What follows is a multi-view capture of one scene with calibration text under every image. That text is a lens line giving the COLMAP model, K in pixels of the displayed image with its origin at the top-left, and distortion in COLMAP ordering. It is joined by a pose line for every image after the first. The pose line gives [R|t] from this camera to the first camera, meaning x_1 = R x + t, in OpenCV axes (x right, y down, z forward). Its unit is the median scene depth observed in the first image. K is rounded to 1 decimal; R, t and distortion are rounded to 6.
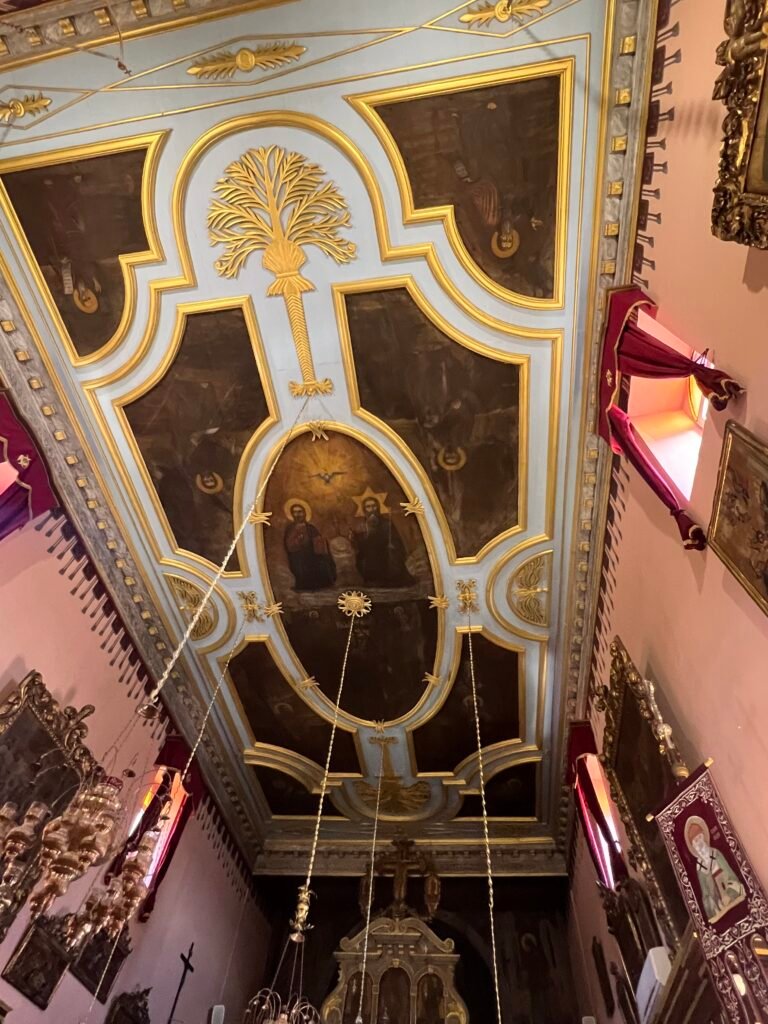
lens RADIAL K [[555.5, 0, 384.9], [0, 555.5, 512.0], [0, 0, 1]] dist [-0.003156, 0.001362]
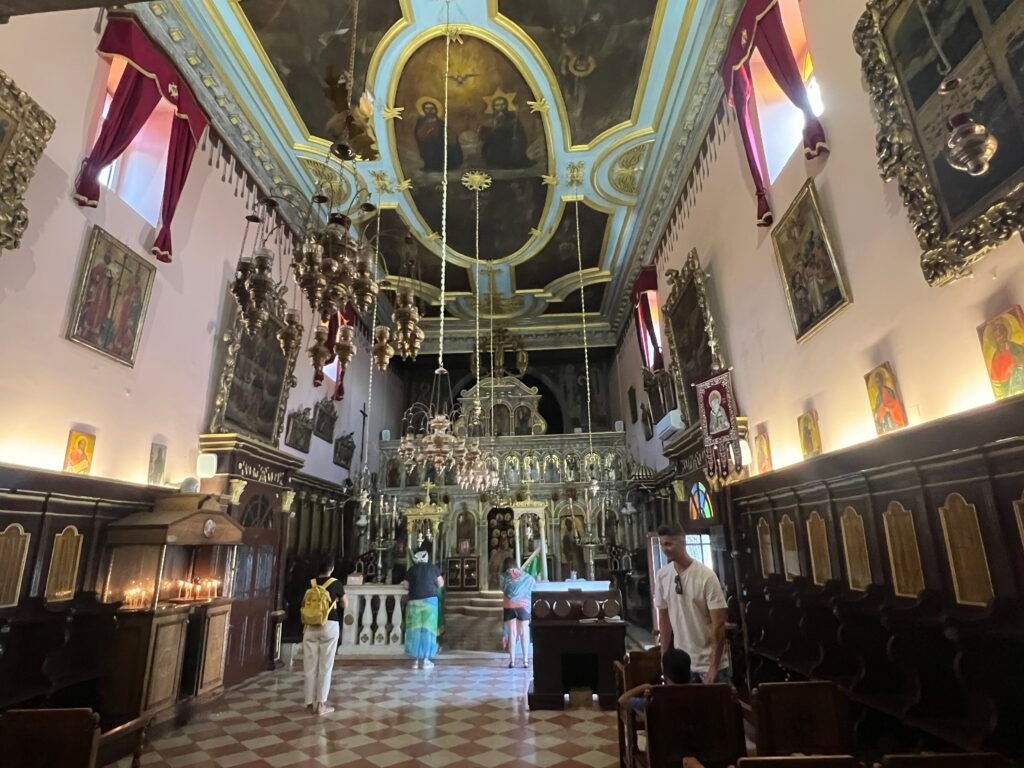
lens RADIAL K [[555.5, 0, 510.4], [0, 555.5, 383.7], [0, 0, 1]] dist [-0.003156, 0.001362]
pose [[0.991945, -0.064287, 0.109146, -0.142921], [-0.023152, 0.755122, 0.655175, -0.279656], [-0.124538, -0.652424, 0.747551, -0.138202]]
